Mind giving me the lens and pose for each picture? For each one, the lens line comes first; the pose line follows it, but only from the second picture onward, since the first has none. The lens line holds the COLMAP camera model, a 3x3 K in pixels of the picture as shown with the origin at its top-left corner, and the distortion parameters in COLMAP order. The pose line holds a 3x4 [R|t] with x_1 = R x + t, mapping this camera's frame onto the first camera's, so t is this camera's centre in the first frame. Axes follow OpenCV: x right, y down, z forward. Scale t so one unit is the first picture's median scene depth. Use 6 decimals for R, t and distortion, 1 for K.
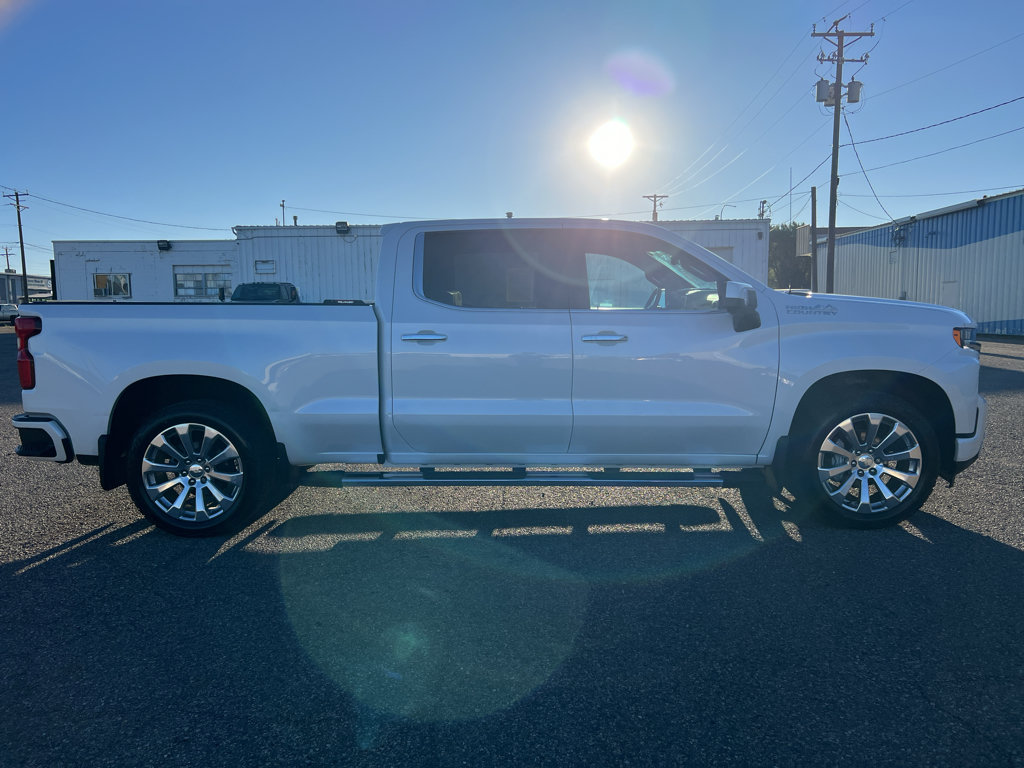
lens RADIAL K [[767.1, 0, 509.9], [0, 767.1, 388.5], [0, 0, 1]] dist [0.055220, -0.062554]
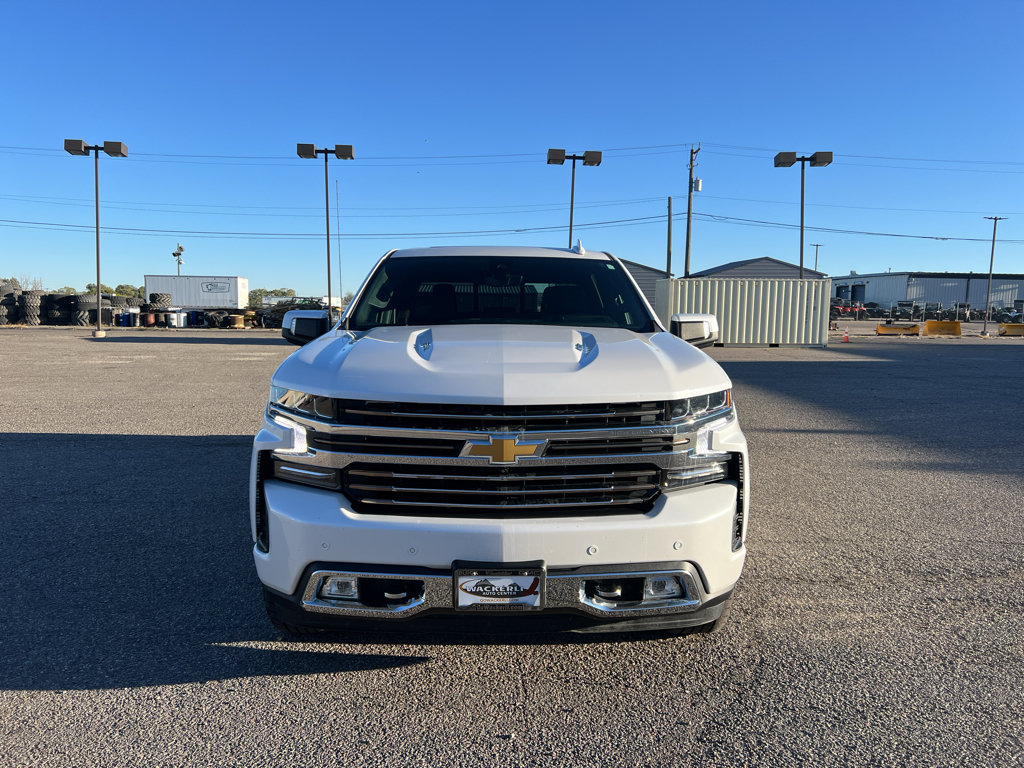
lens RADIAL K [[767.1, 0, 509.9], [0, 767.1, 388.5], [0, 0, 1]] dist [0.055220, -0.062554]
pose [[0.036389, 0.112906, -0.992939, 0.181564], [-0.116172, 0.987339, 0.108012, -0.024722], [0.992562, 0.111421, 0.049045, 0.170280]]
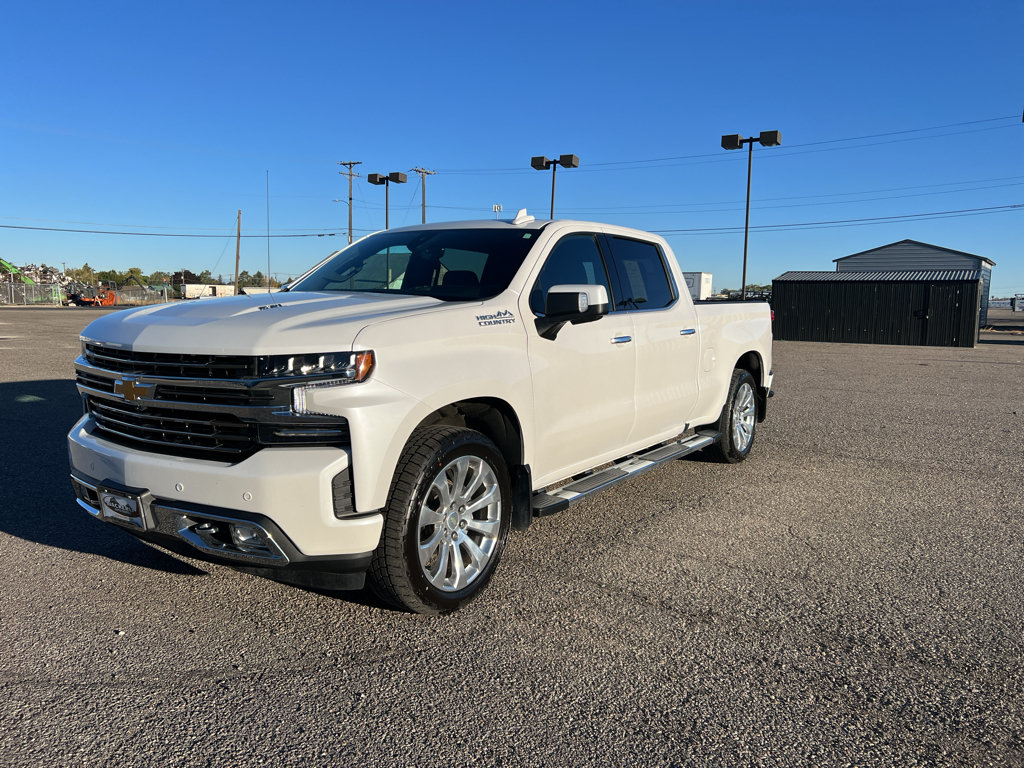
lens RADIAL K [[767.1, 0, 509.9], [0, 767.1, 388.5], [0, 0, 1]] dist [0.055220, -0.062554]
pose [[-0.546291, 0.098734, -0.831756, 0.154178], [-0.097626, 0.978754, 0.180304, -0.031805], [0.831887, 0.179700, -0.525045, 0.268440]]
